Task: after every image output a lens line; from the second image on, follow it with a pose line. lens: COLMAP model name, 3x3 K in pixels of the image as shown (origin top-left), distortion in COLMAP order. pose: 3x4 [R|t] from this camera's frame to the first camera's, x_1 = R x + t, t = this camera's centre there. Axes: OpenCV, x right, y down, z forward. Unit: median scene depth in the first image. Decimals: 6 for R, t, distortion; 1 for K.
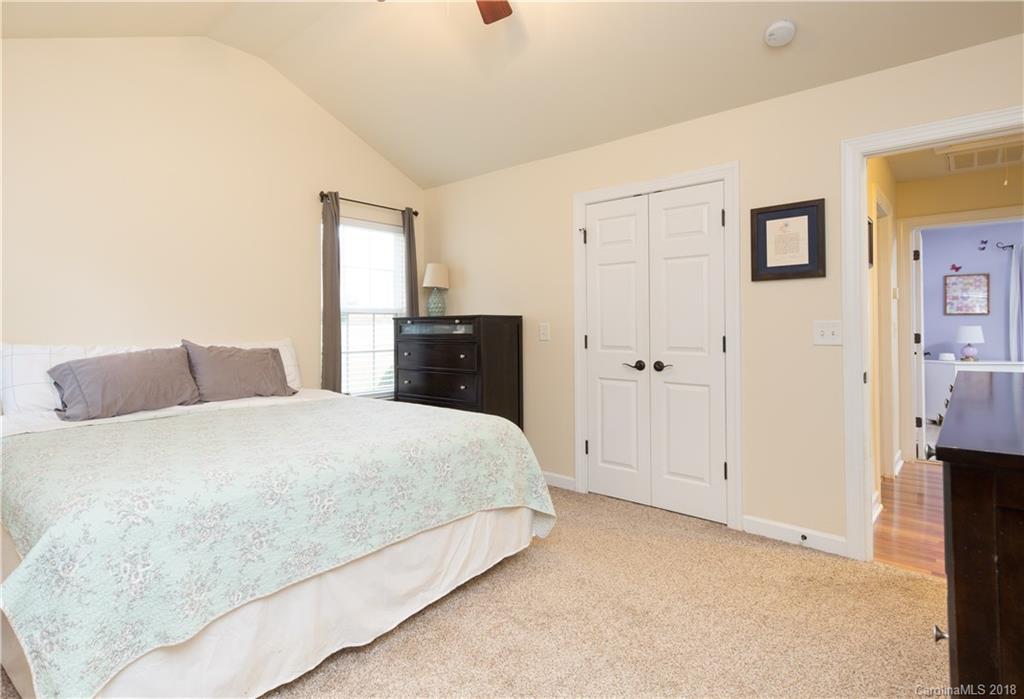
lens RADIAL K [[473.5, 0, 510.7], [0, 473.5, 326.1], [0, 0, 1]] dist [0.000596, -0.000155]
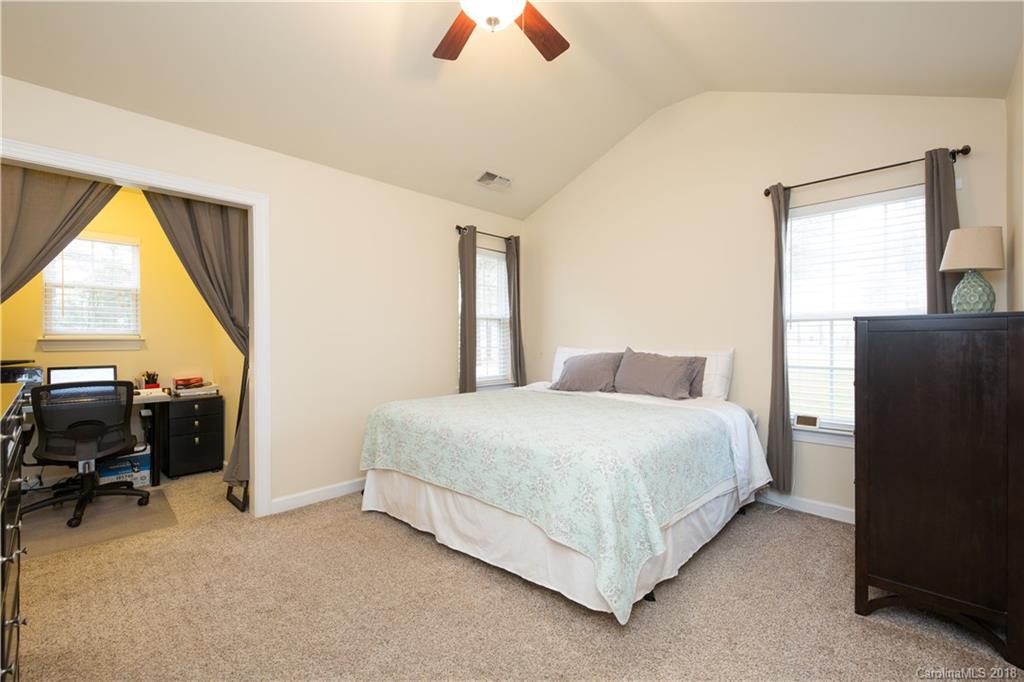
lens RADIAL K [[447.8, 0, 512.0], [0, 447.8, 341.0], [0, 0, 1]] dist [-0.000859, -0.000119]
pose [[-0.009442, 0.009421, -0.999911, 0.867957], [0.006228, 0.999937, 0.009363, -0.002514], [0.999936, -0.006139, -0.009501, 0.943920]]
